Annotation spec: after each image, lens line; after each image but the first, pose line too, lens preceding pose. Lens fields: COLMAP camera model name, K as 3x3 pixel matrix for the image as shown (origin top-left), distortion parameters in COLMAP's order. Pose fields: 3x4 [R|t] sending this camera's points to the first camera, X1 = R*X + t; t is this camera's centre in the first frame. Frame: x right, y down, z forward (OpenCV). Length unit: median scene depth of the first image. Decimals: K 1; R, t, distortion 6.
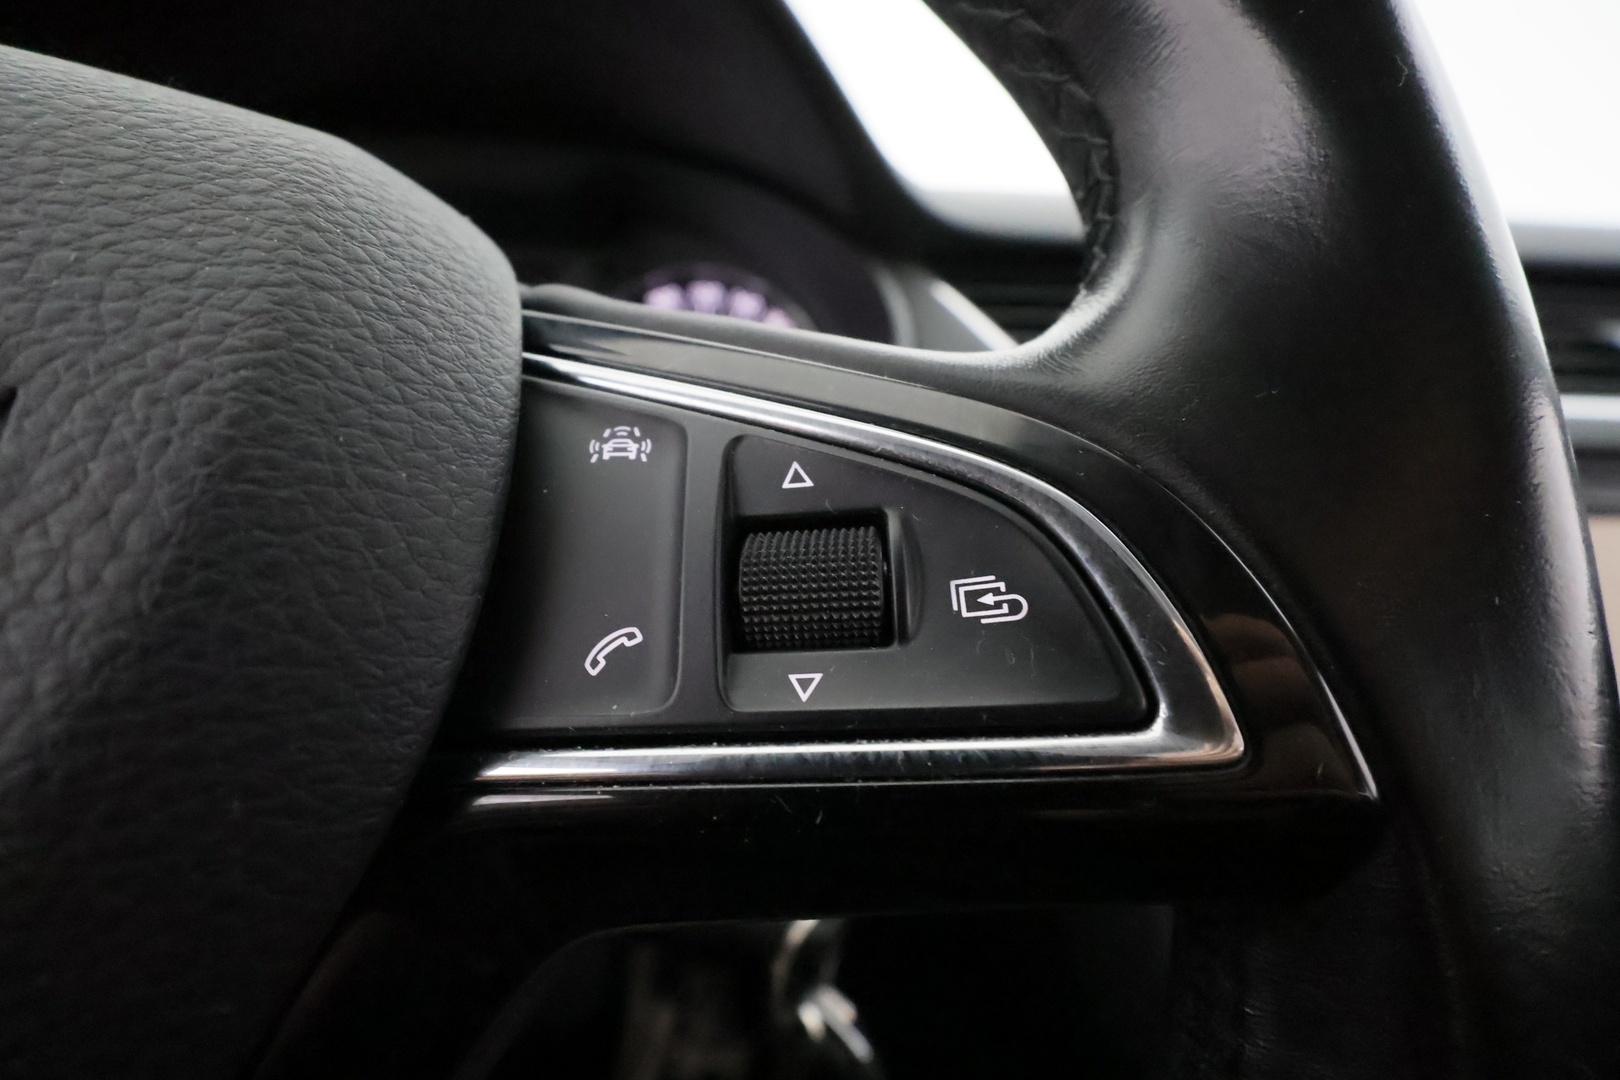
lens RADIAL K [[739.7, 0, 810.0], [0, 739.7, 540.0], [0, 0, 1]] dist [-0.004741, 0.000432]
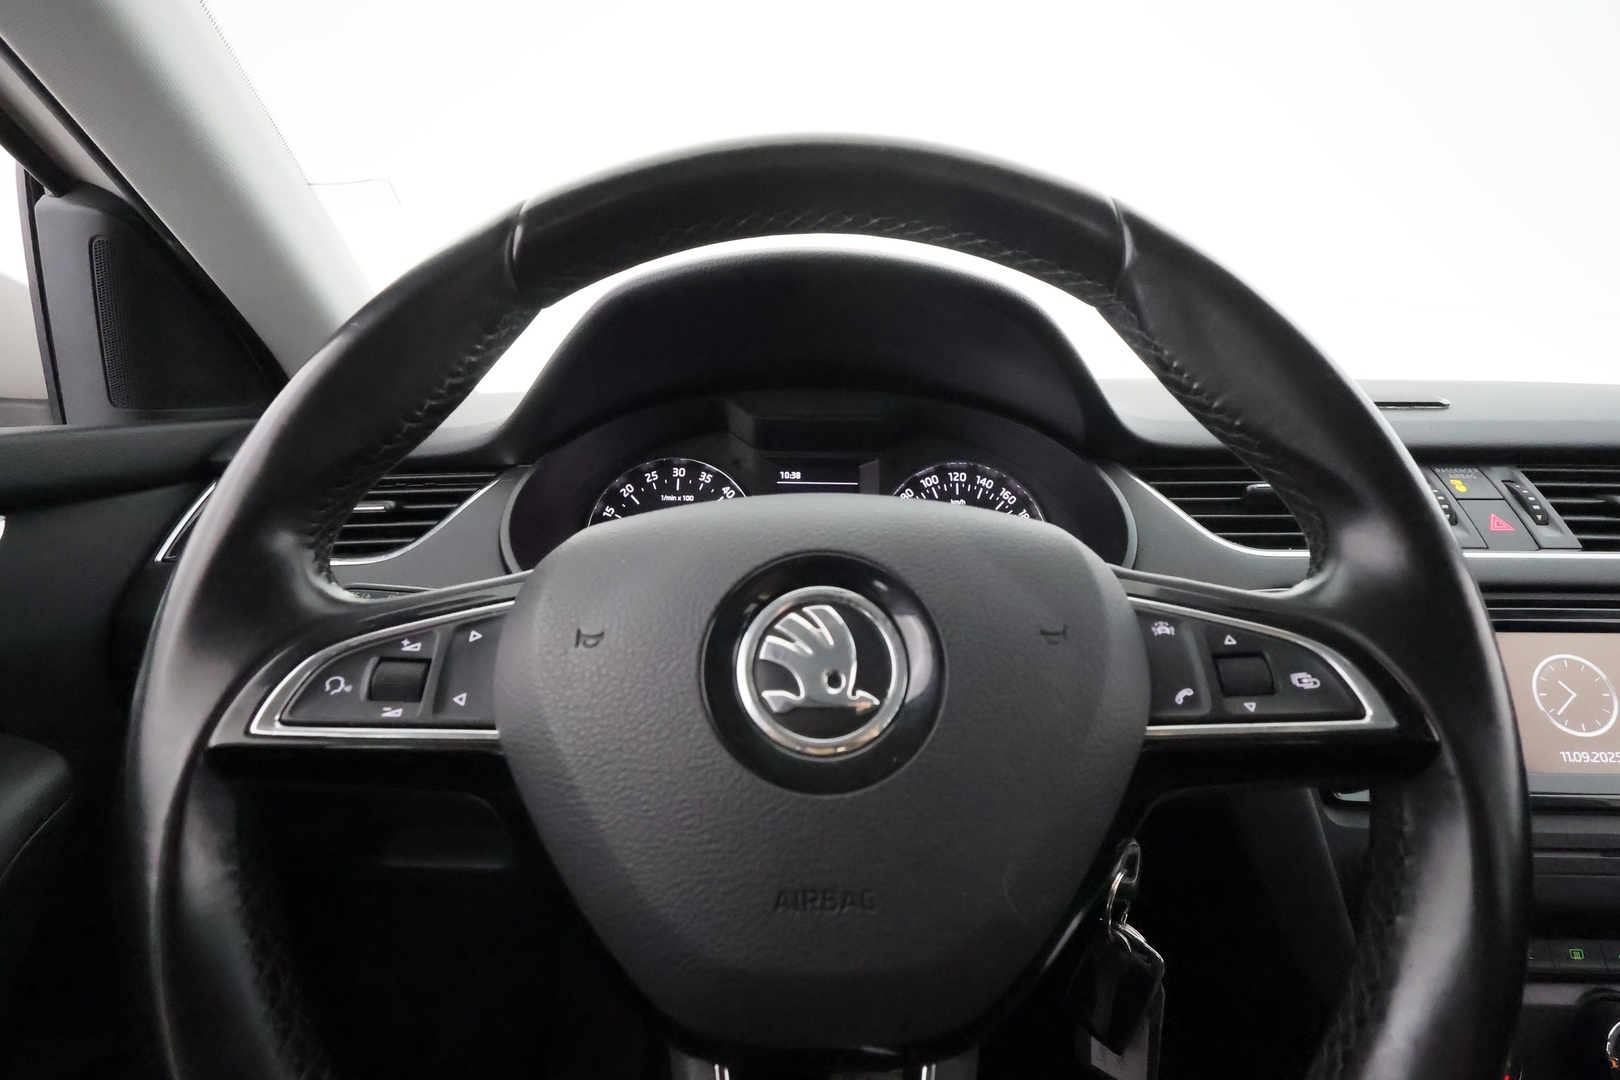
lens RADIAL K [[739.7, 0, 810.0], [0, 739.7, 540.0], [0, 0, 1]] dist [-0.004741, 0.000432]
pose [[0.995511, -0.013419, -0.093685, -1.588381], [0.001945, 0.992588, -0.121512, -0.140624], [0.094621, 0.120784, 0.988159, -2.445628]]
